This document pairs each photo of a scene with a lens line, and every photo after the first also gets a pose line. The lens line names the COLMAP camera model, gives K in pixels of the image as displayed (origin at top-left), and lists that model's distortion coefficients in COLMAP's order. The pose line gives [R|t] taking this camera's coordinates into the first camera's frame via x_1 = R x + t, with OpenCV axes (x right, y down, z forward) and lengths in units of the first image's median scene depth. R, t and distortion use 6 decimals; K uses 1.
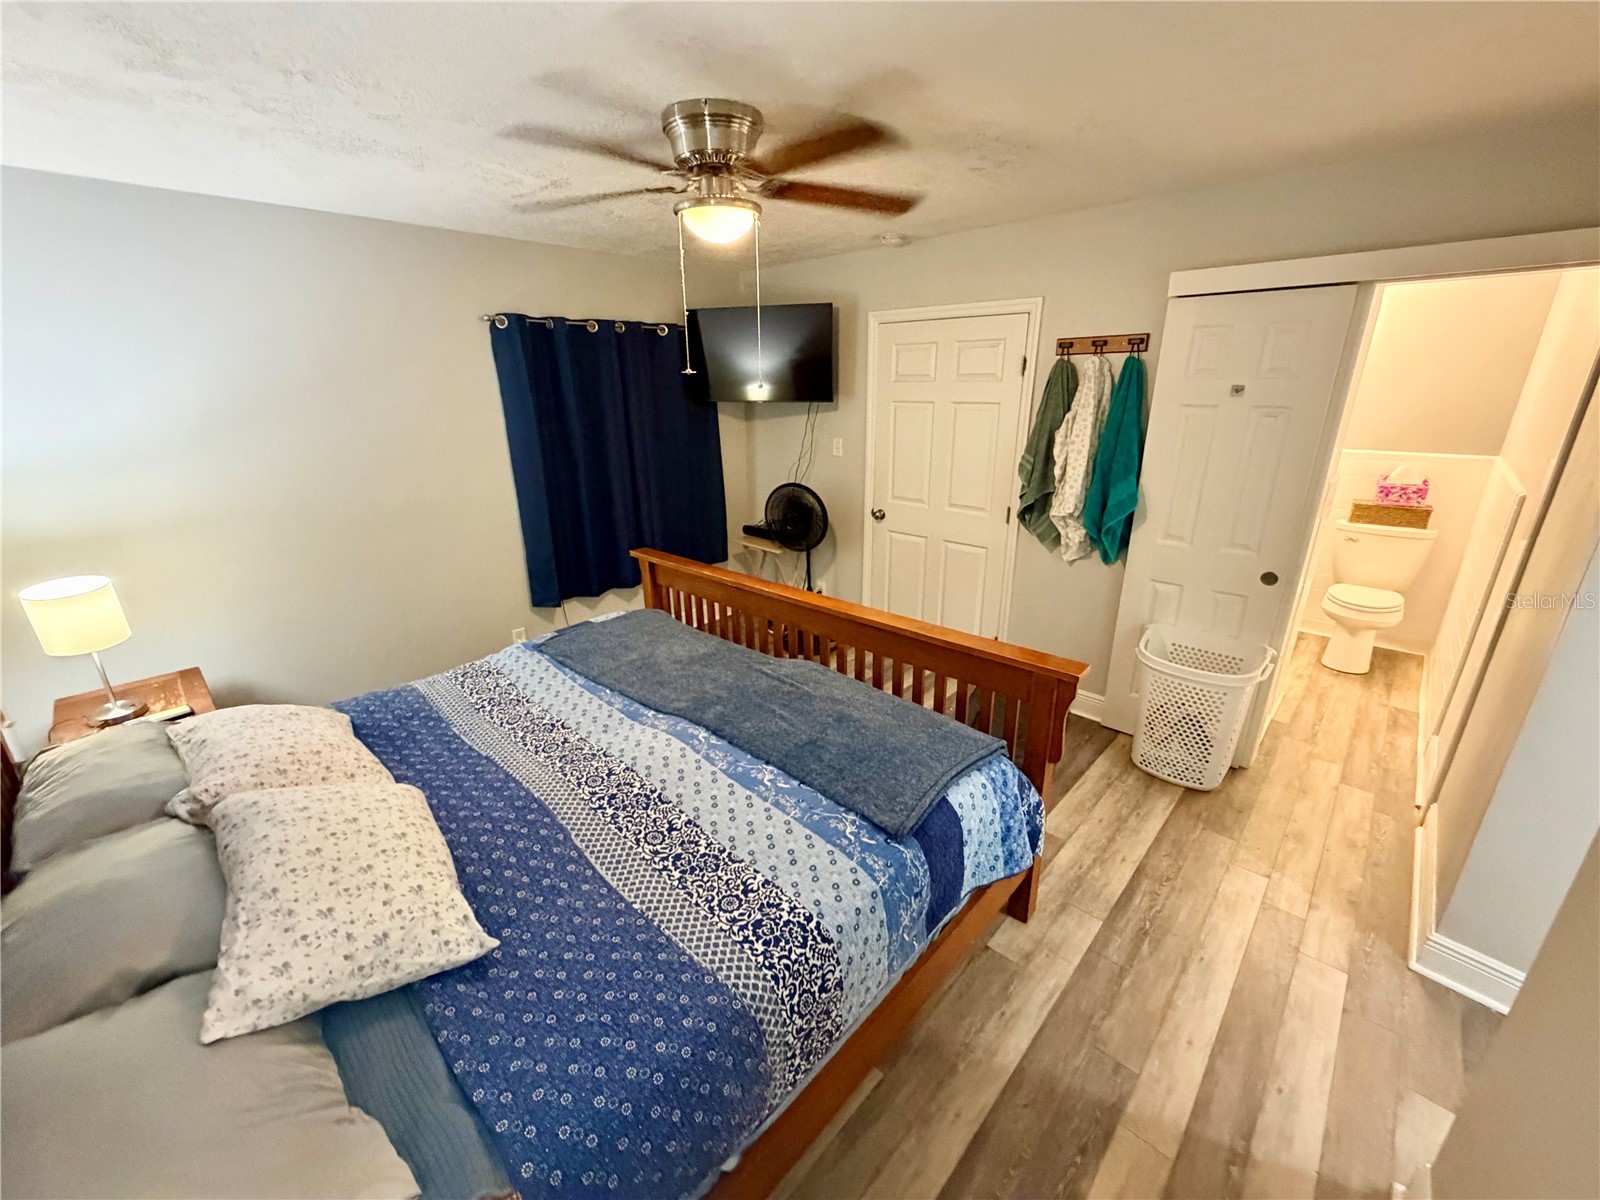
lens RADIAL K [[639.5, 0, 794.4], [0, 639.5, 600.0], [0, 0, 1]] dist [0.001059, -0.000142]
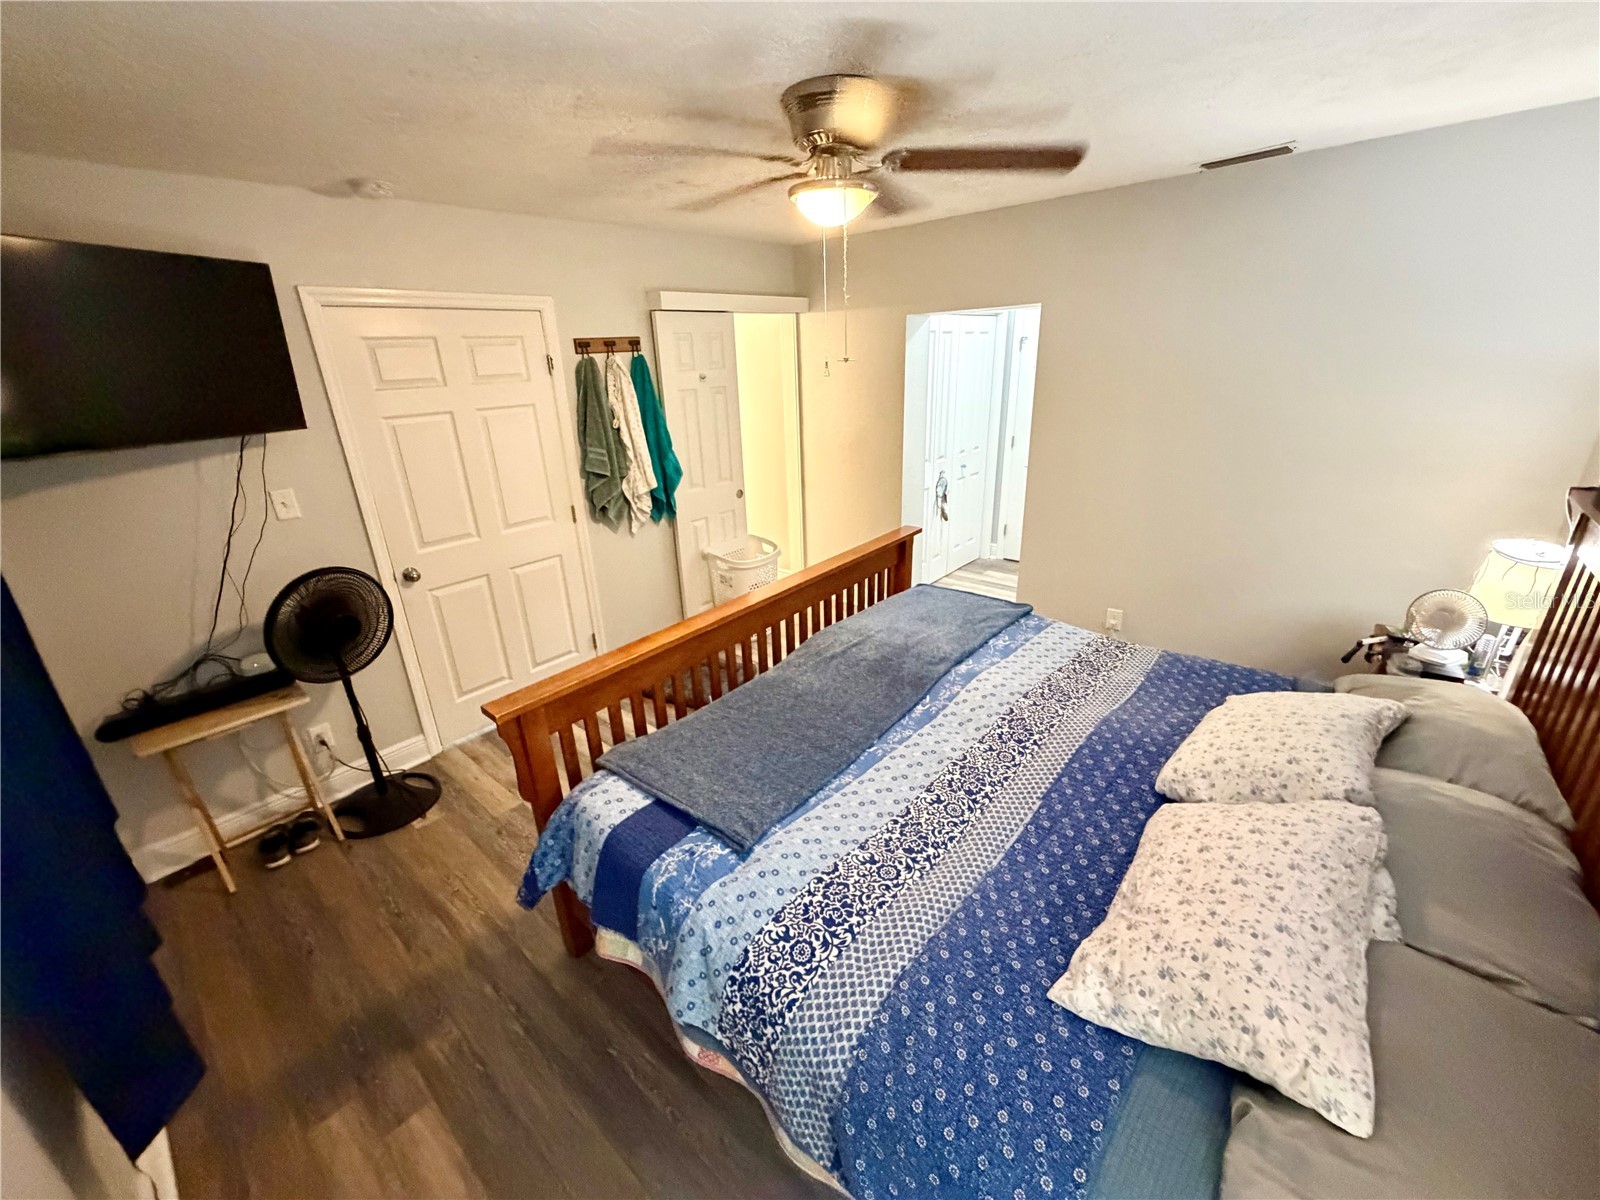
lens RADIAL K [[639.5, 0, 794.4], [0, 639.5, 600.0], [0, 0, 1]] dist [0.001059, -0.000142]
pose [[-0.040362, -0.341680, 0.938949, -0.825261], [0.369773, 0.867889, 0.331716, -0.274886], [-0.928245, 0.360587, 0.091315, 0.797577]]
